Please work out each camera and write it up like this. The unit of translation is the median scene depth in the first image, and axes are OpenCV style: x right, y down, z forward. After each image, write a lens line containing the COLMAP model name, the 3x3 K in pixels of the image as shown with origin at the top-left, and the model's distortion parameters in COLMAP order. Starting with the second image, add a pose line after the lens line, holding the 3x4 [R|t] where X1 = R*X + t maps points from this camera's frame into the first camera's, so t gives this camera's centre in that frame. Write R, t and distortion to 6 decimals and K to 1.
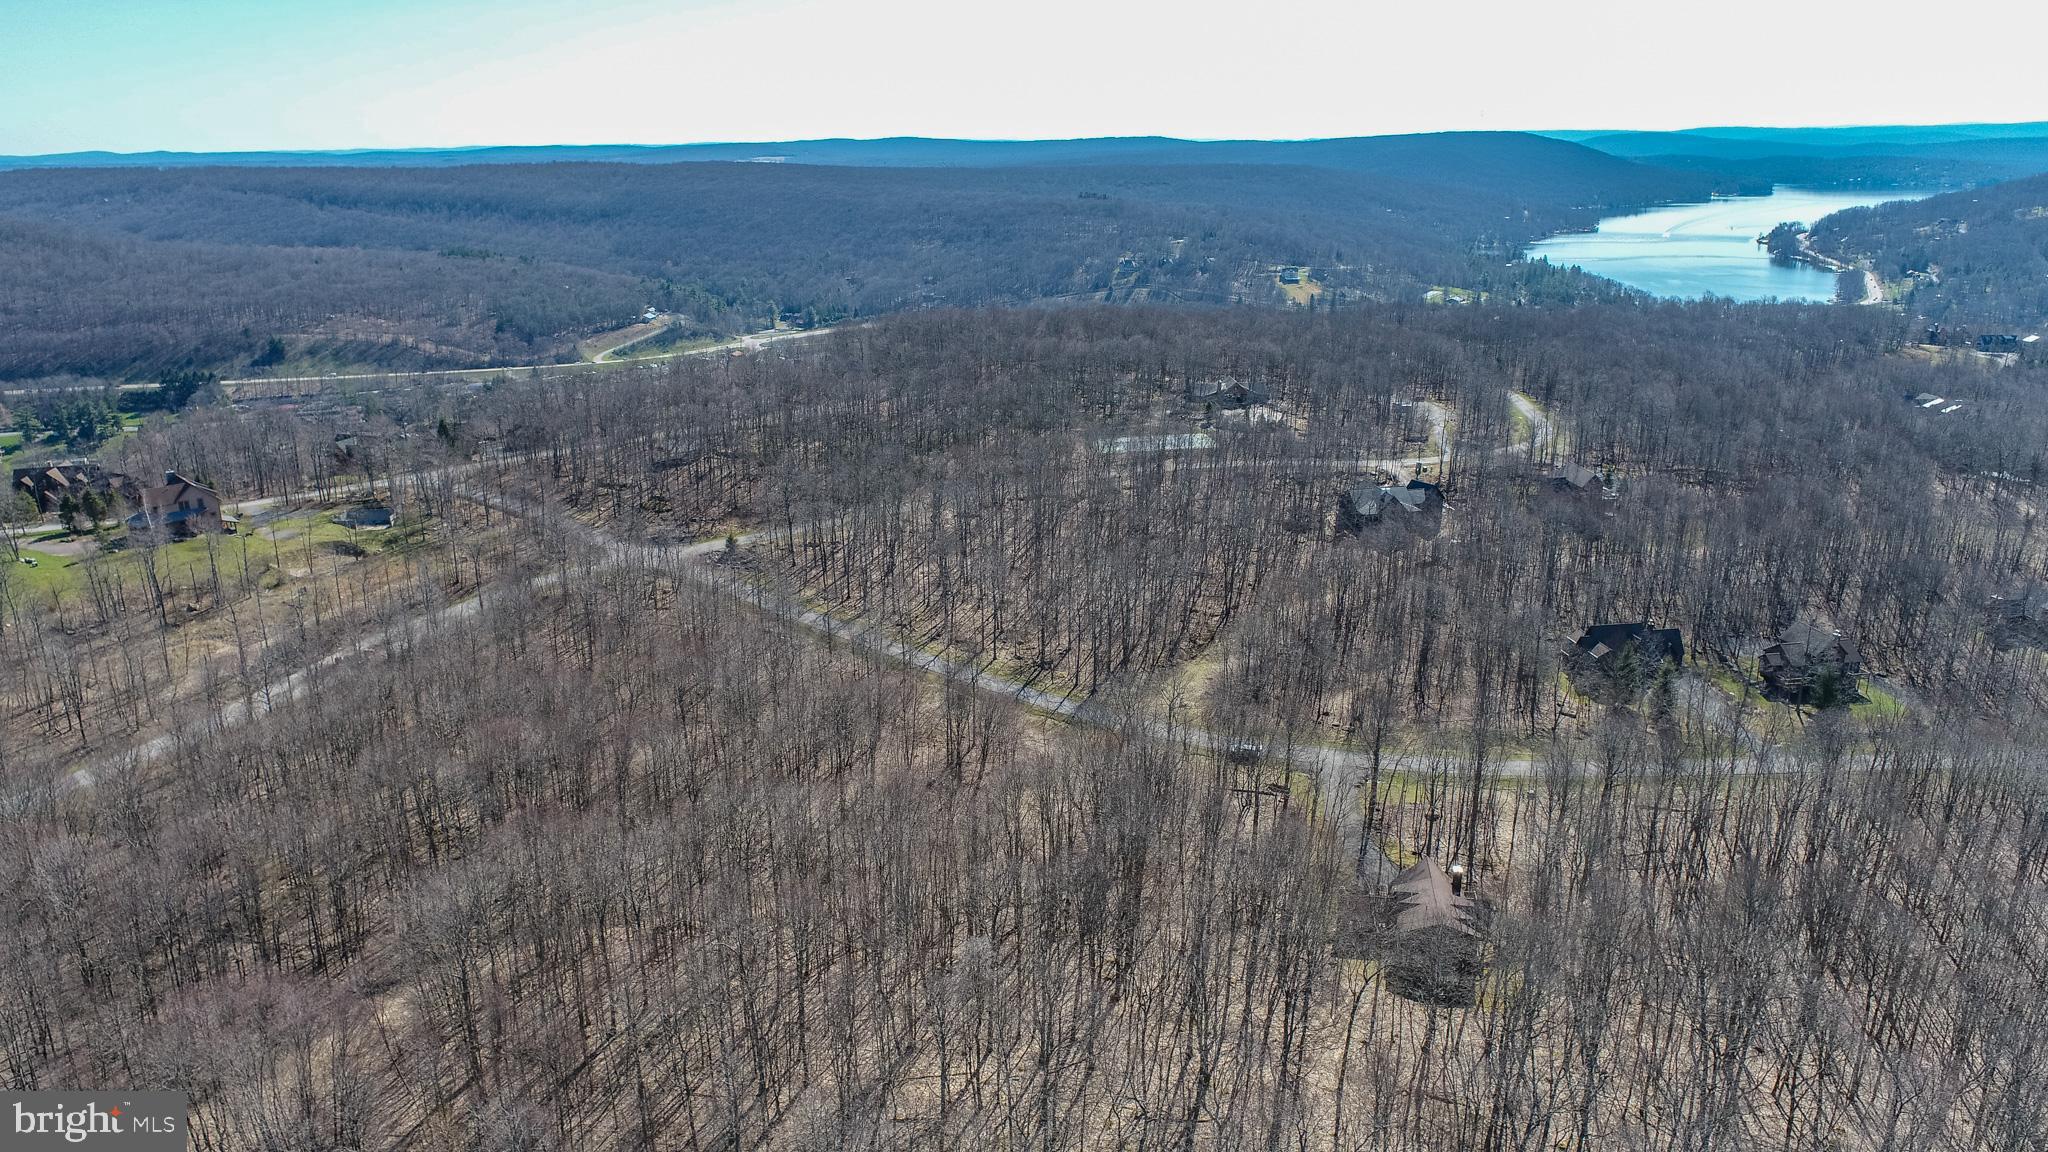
lens RADIAL K [[1384.6, 0, 1024.0], [0, 1384.6, 576.0], [0, 0, 1]] dist [-0.016152, 0.009002]
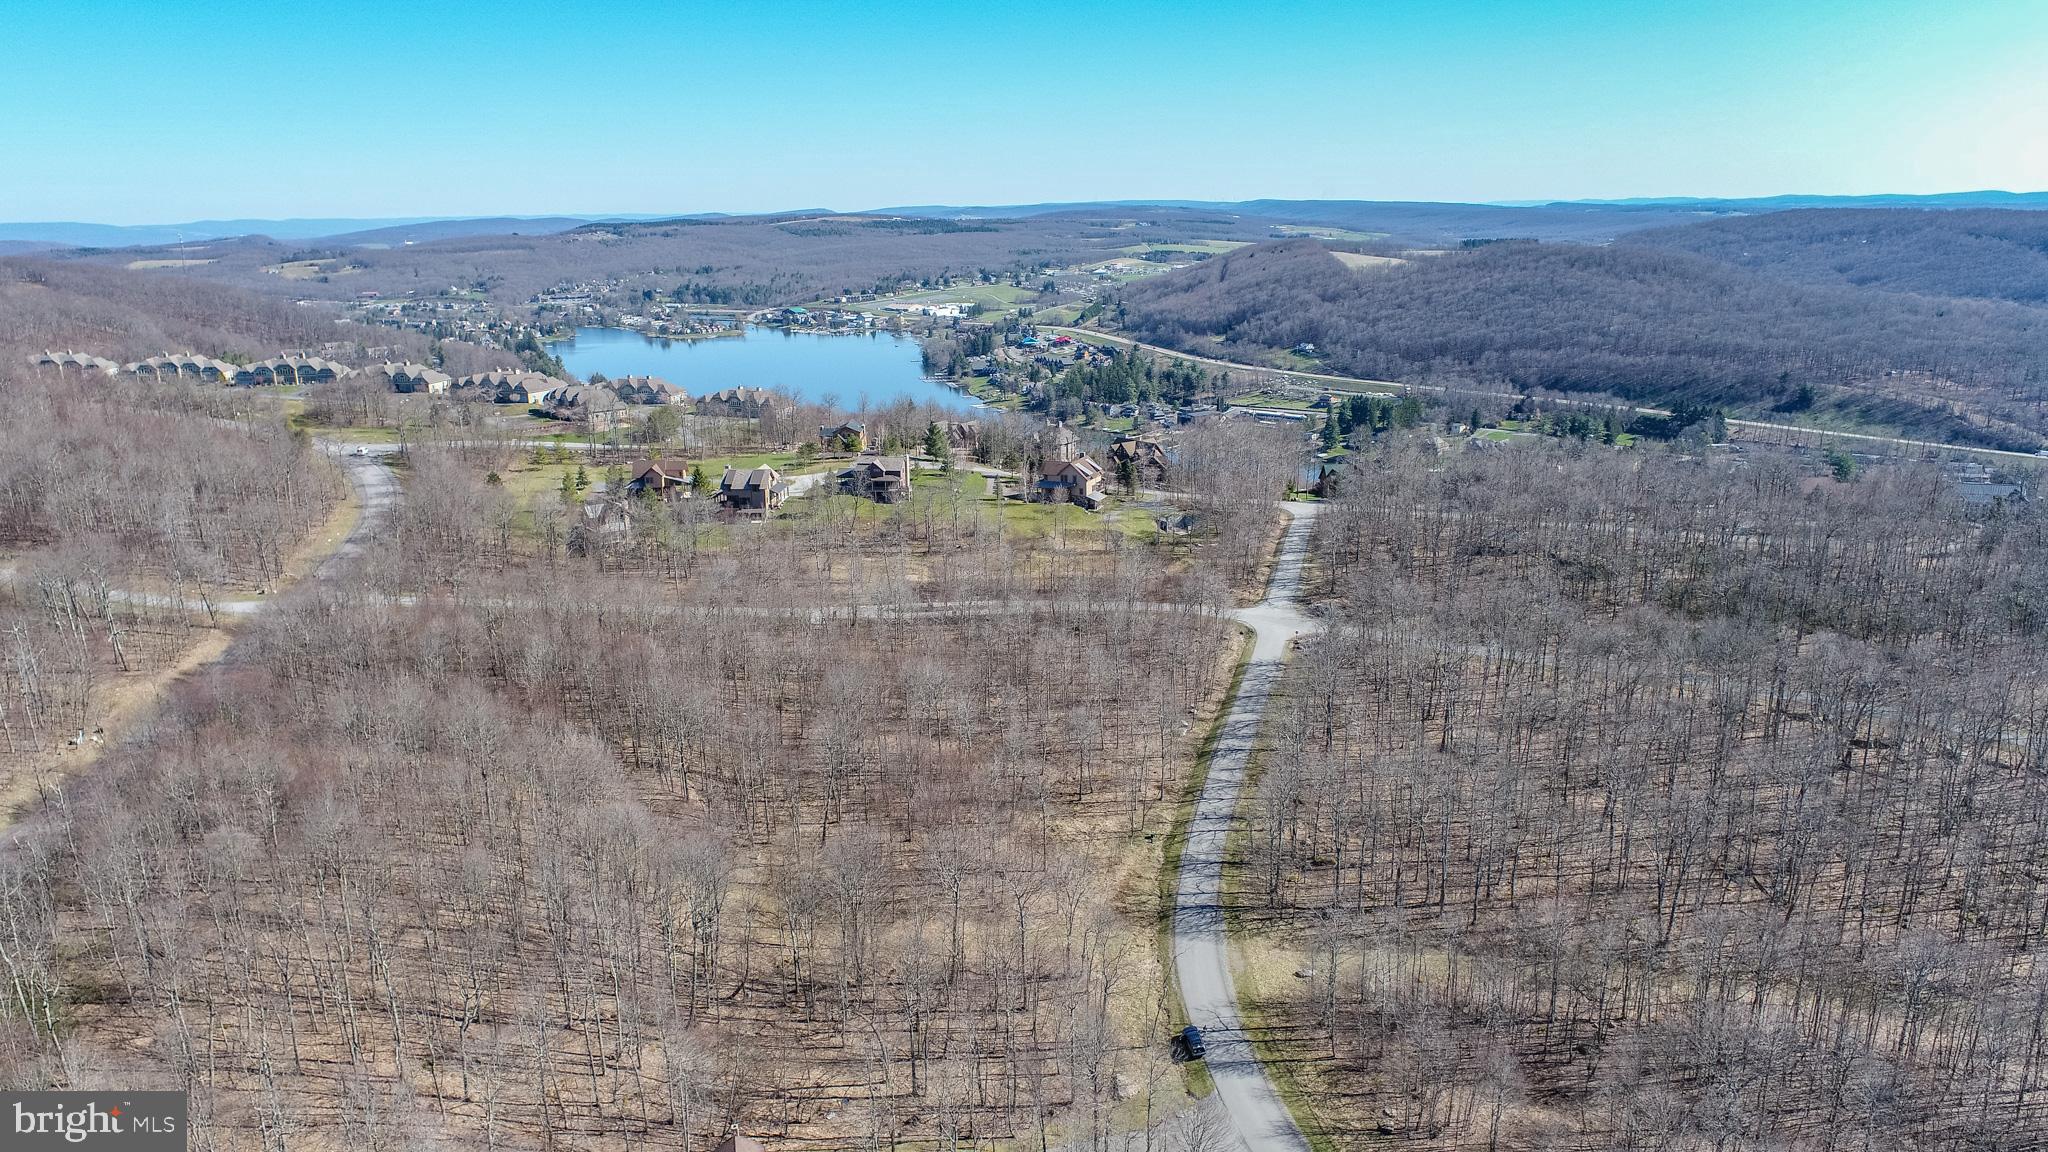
lens RADIAL K [[1384.6, 0, 1024.0], [0, 1384.6, 576.0], [0, 0, 1]] dist [-0.016152, 0.009002]
pose [[0.380464, 0.246993, -0.891202, 0.122951], [-0.270035, 0.951349, 0.148382, -0.032927], [0.884493, 0.184202, 0.428651, 0.096109]]
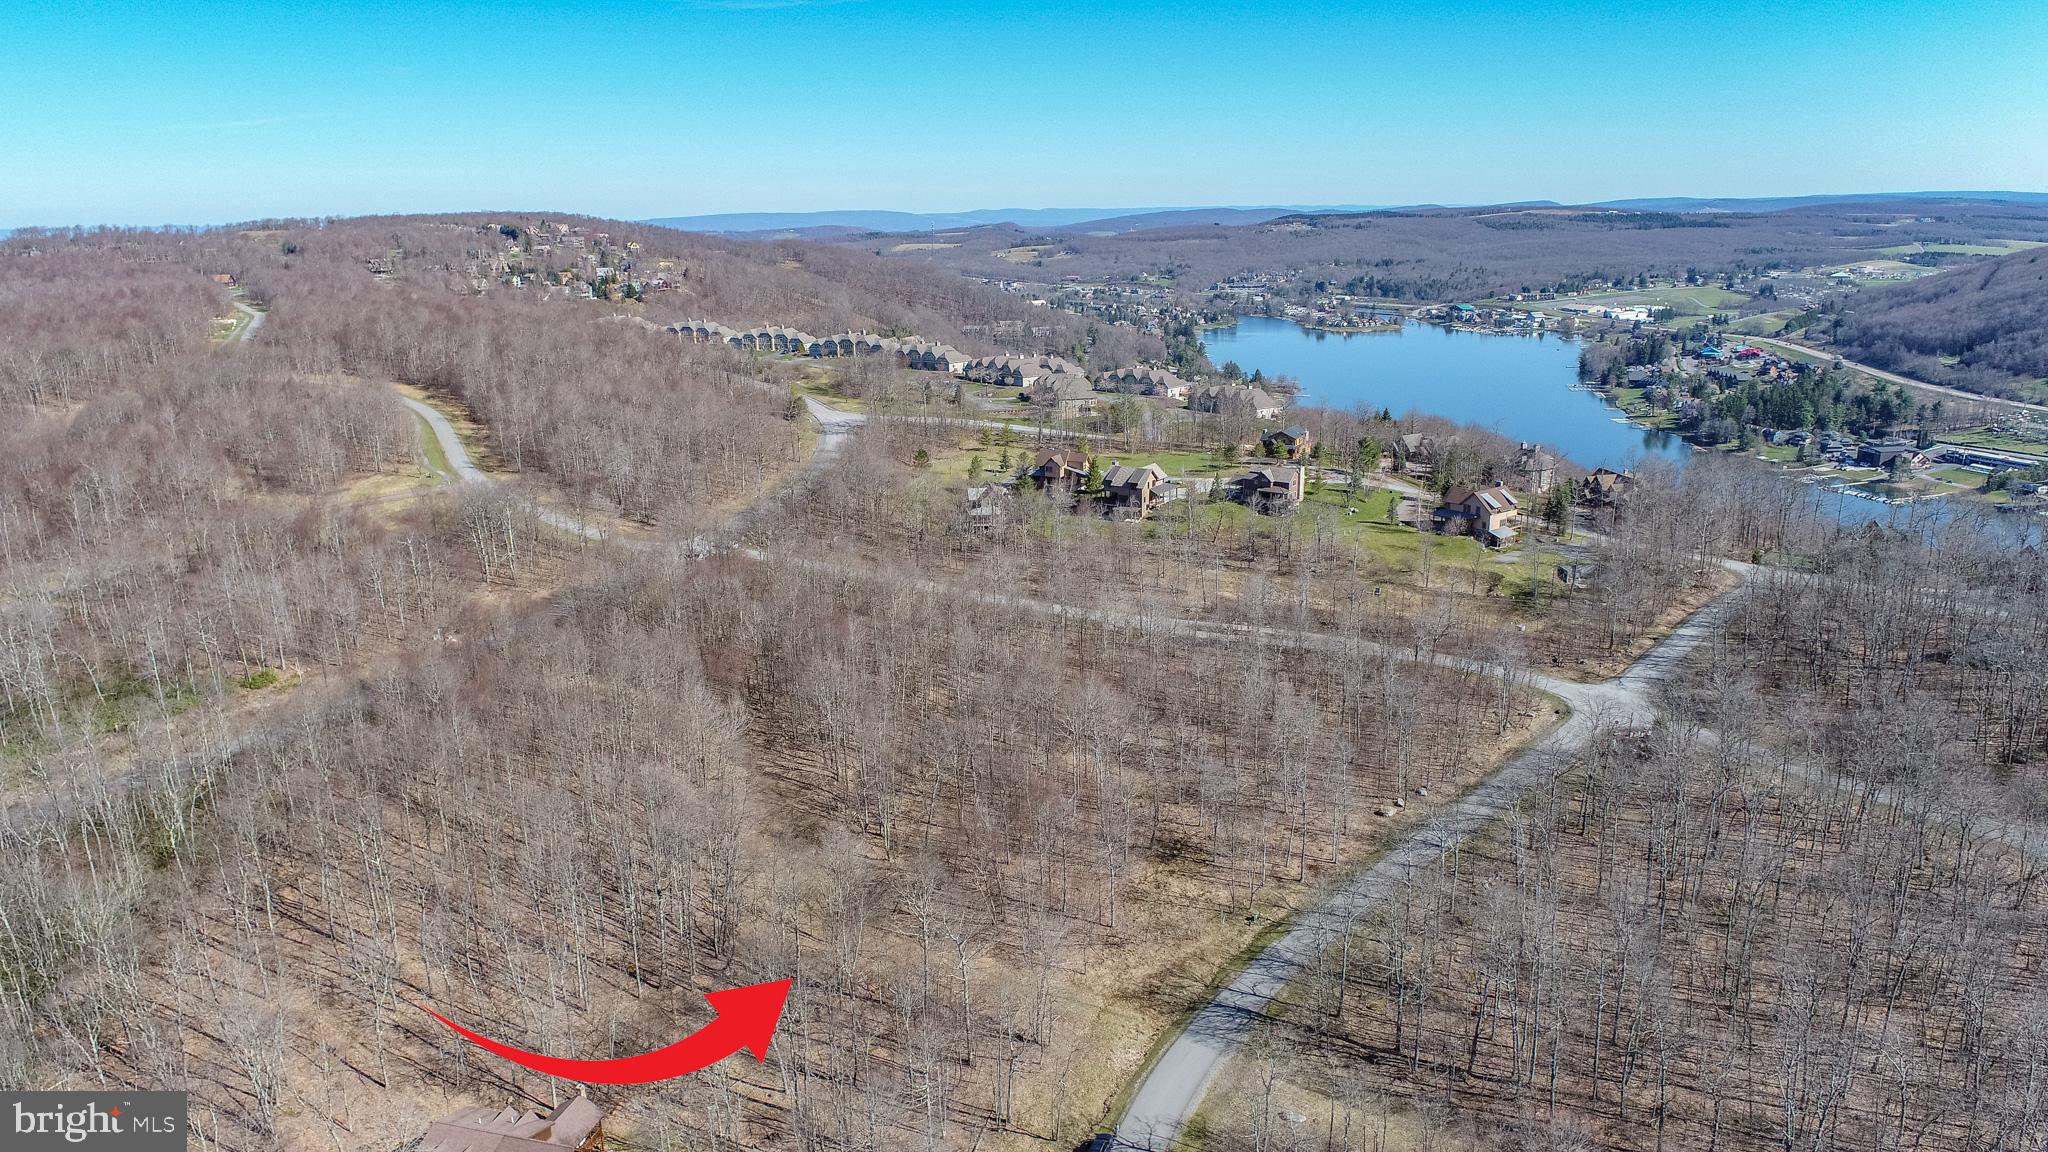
lens RADIAL K [[1384.6, 0, 1024.0], [0, 1384.6, 576.0], [0, 0, 1]] dist [-0.016152, 0.009002]
pose [[-0.104773, 0.270441, -0.957018, 0.122311], [-0.284803, 0.913850, 0.289422, -0.051260], [0.952843, 0.302885, -0.018724, 0.153419]]
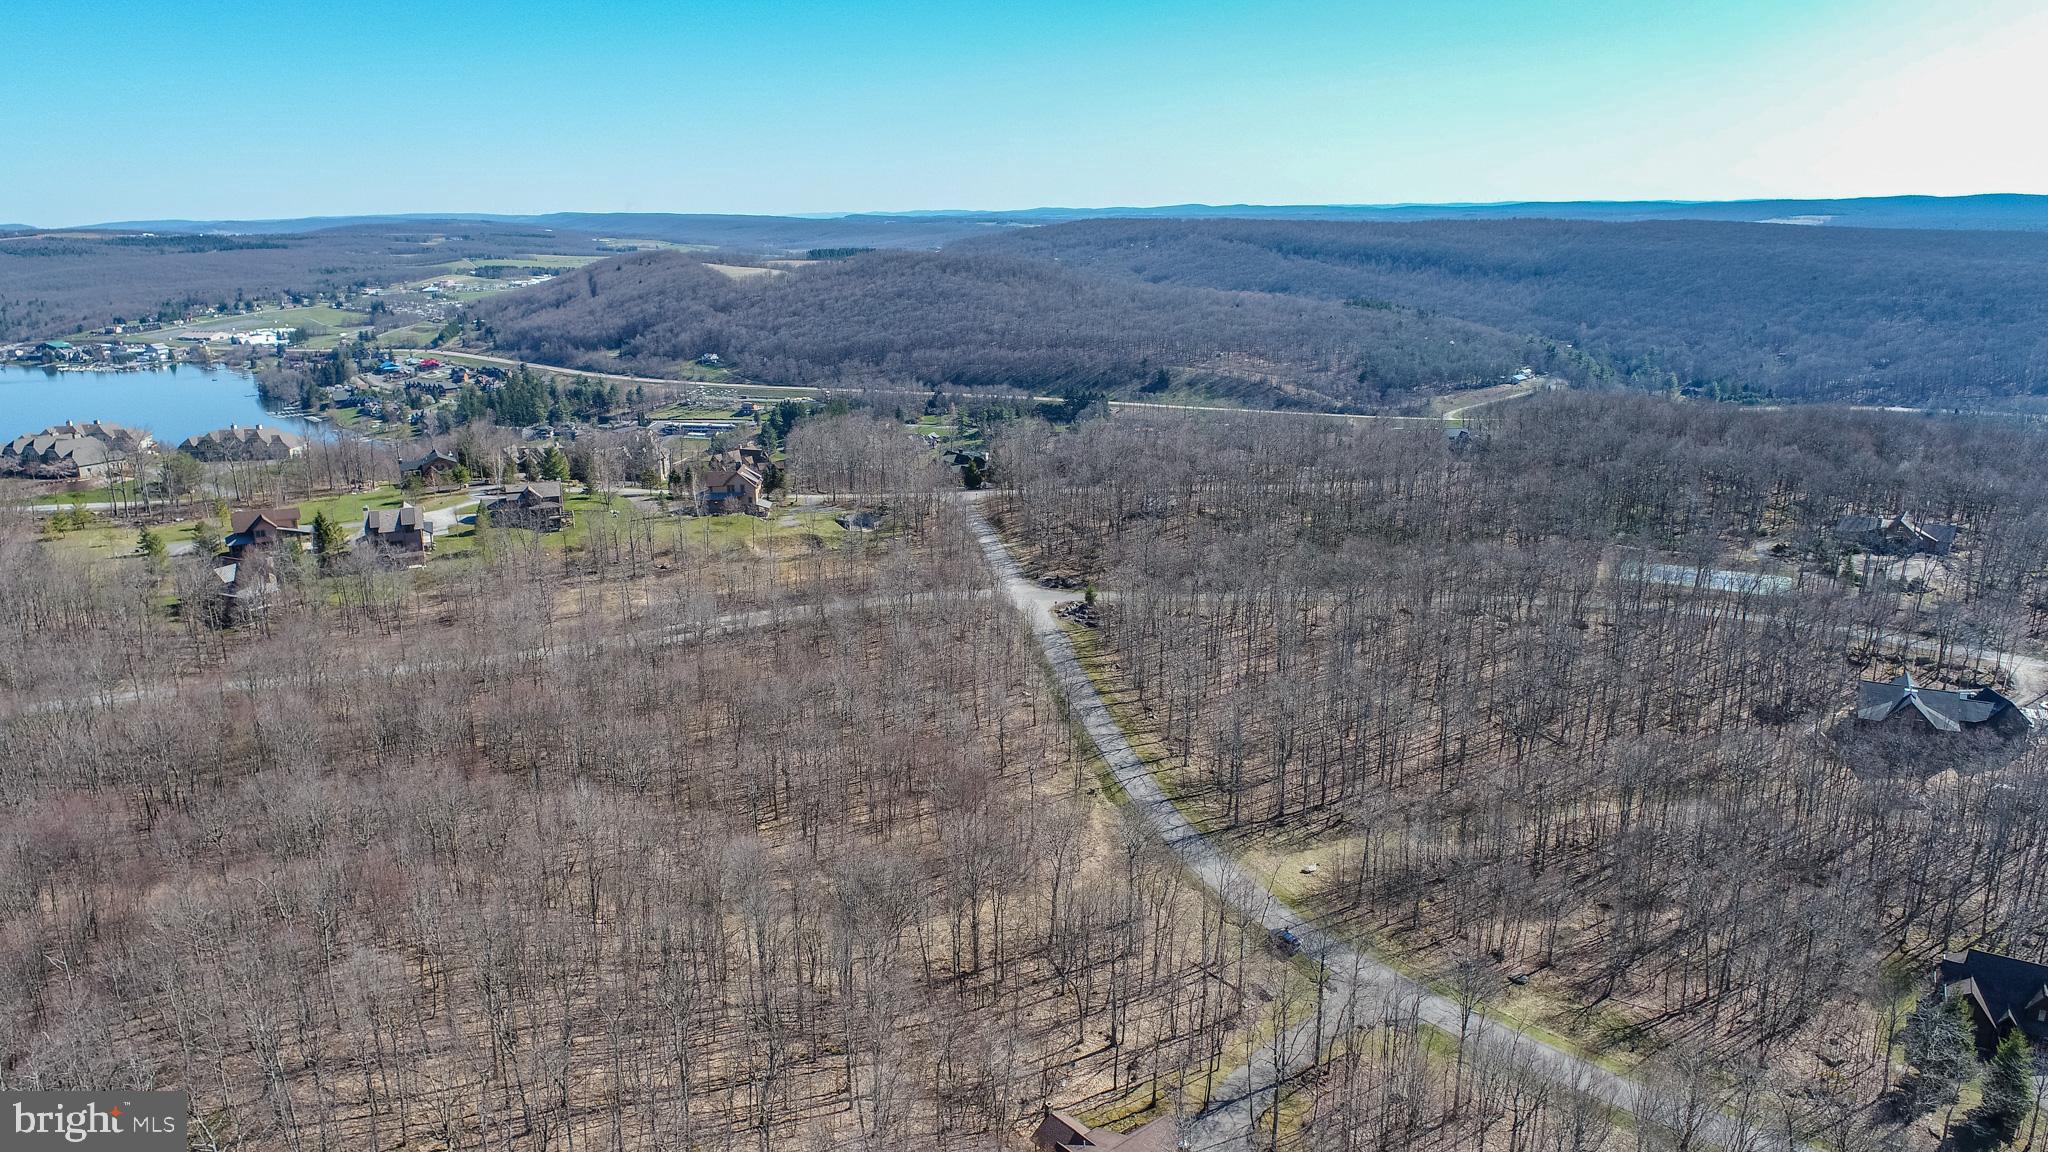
lens RADIAL K [[1384.6, 0, 1024.0], [0, 1384.6, 576.0], [0, 0, 1]] dist [-0.016152, 0.009002]
pose [[0.765768, 0.168640, -0.620612, 0.088926], [-0.191436, 0.981035, 0.030367, -0.014281], [0.613963, 0.095554, 0.783530, 0.039956]]
